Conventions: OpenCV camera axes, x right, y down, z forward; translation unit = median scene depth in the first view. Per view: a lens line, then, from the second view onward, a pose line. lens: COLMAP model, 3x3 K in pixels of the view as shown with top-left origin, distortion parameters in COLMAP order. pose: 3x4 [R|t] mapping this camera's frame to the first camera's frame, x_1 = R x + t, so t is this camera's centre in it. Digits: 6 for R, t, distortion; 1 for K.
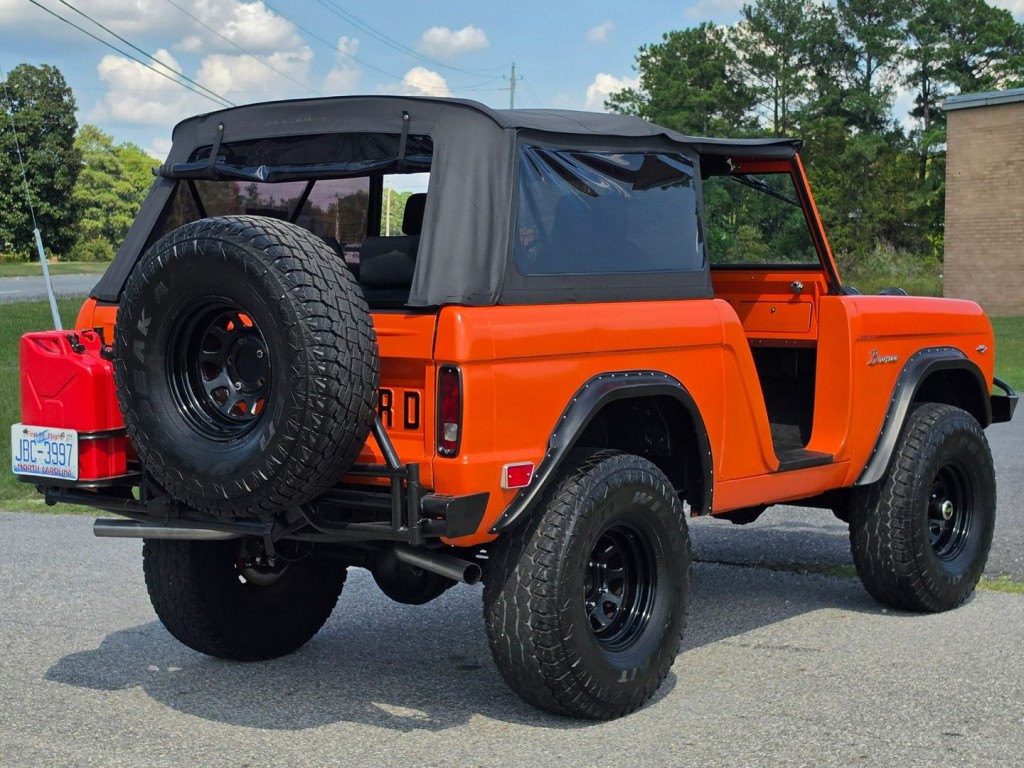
lens RADIAL K [[1984.9, 0, 512.0], [0, 1984.9, 384.0], [0, 0, 1]] dist [0.175352, -0.494637]
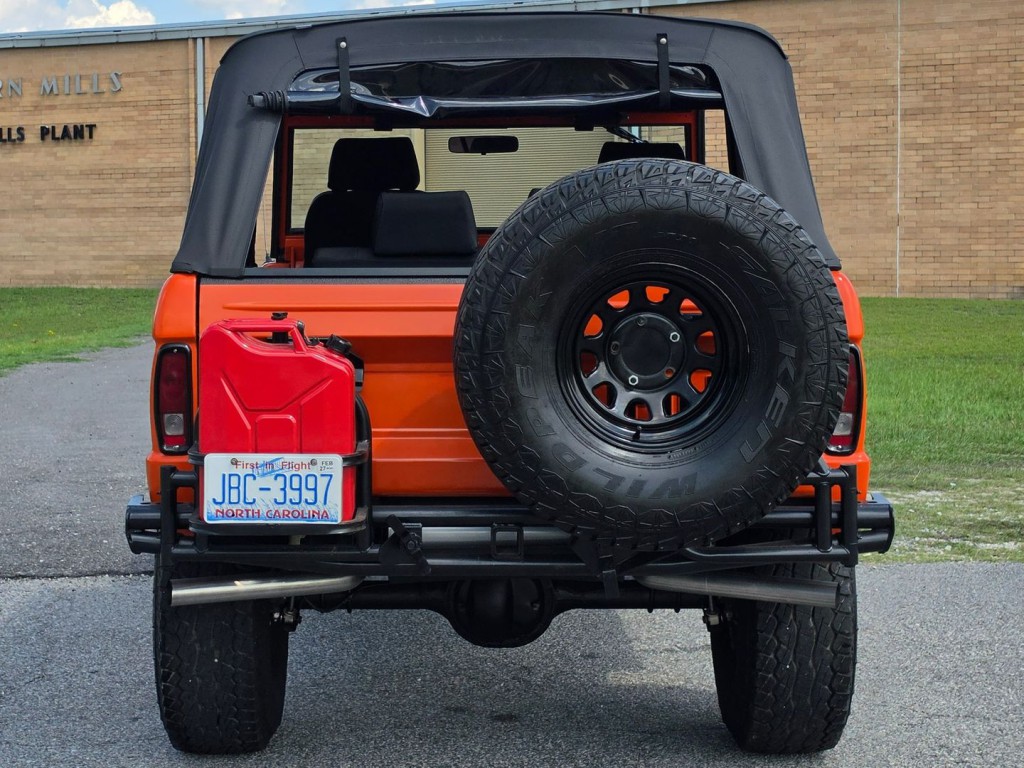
lens RADIAL K [[2027.5, 0, 422.7], [0, 2027.5, 314.4], [0, 0, 1]] dist [0.222834, -0.201470]
pose [[0.795112, -0.026677, 0.605876, -0.513069], [0.041297, 0.999095, -0.010206, -0.014901], [-0.605056, 0.033135, 0.795493, 0.322459]]
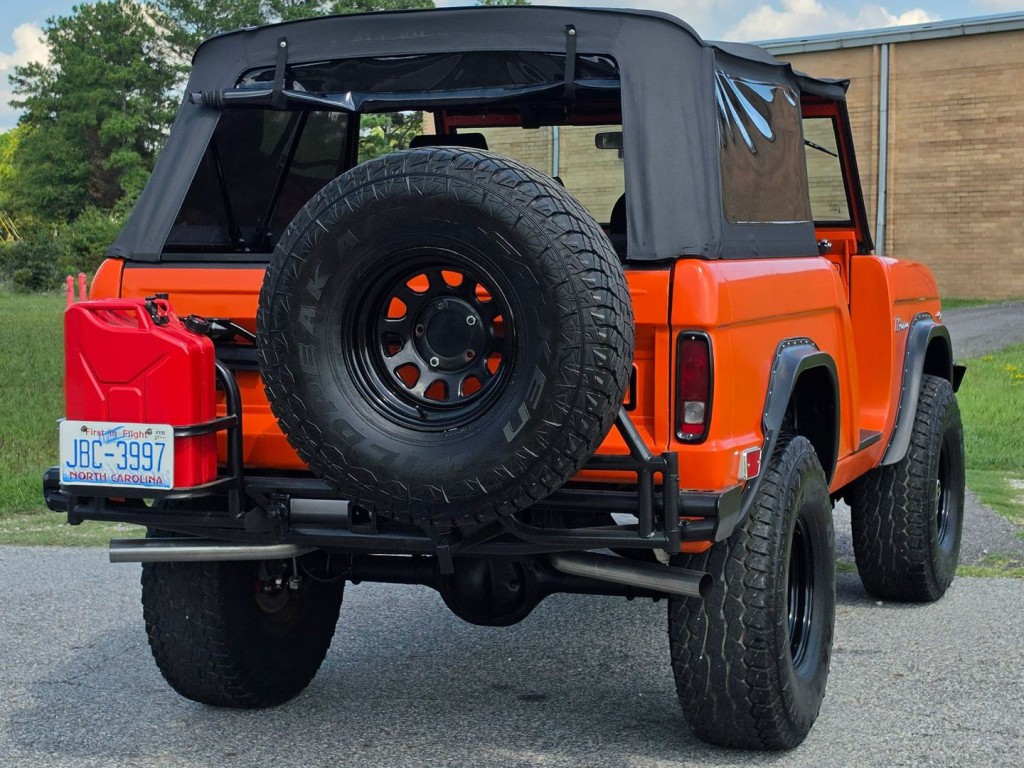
lens RADIAL K [[2024.9, 0, 513.9], [0, 2024.9, 335.8], [0, 0, 1]] dist [0.321183, -1.833282]
pose [[0.951496, -0.014614, 0.307314, -0.269748], [0.020562, 0.999659, -0.016125, 0.003367], [-0.306973, 0.021662, 0.951472, 0.167883]]
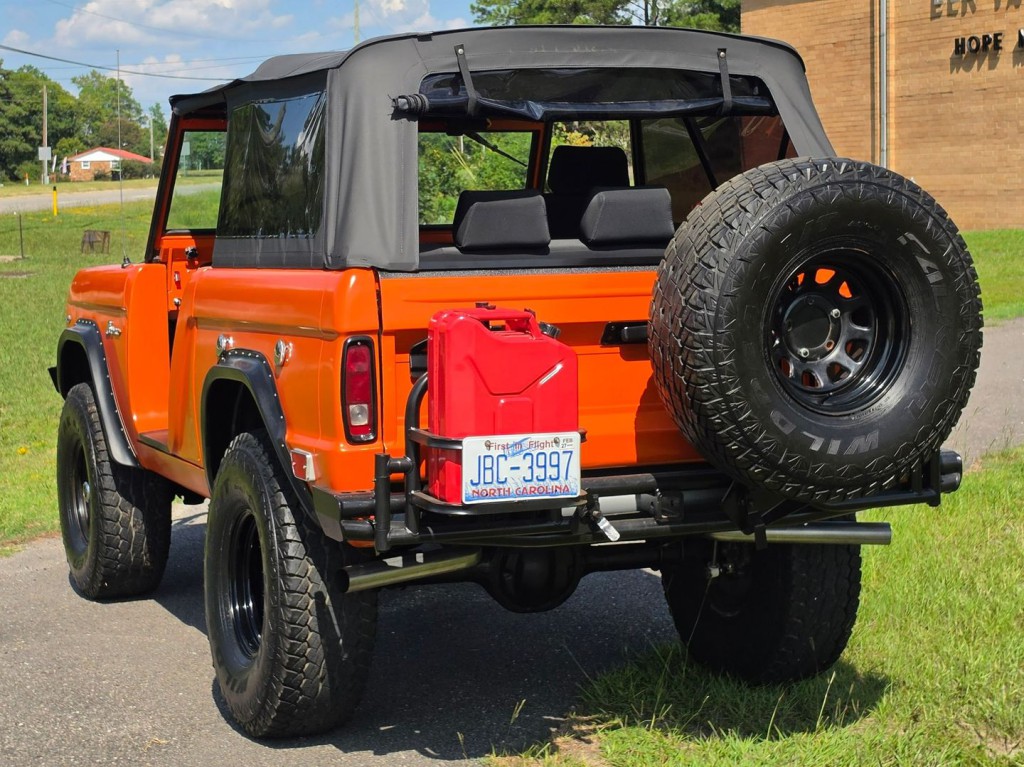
lens RADIAL K [[1920.2, 0, 487.9], [0, 1920.2, 286.0], [0, 0, 1]] dist [0.311662, -1.440261]
pose [[0.490640, -0.032423, 0.870759, -0.710772], [0.072471, 0.997364, -0.003698, -0.026421], [-0.868343, 0.064919, 0.491696, 0.533779]]
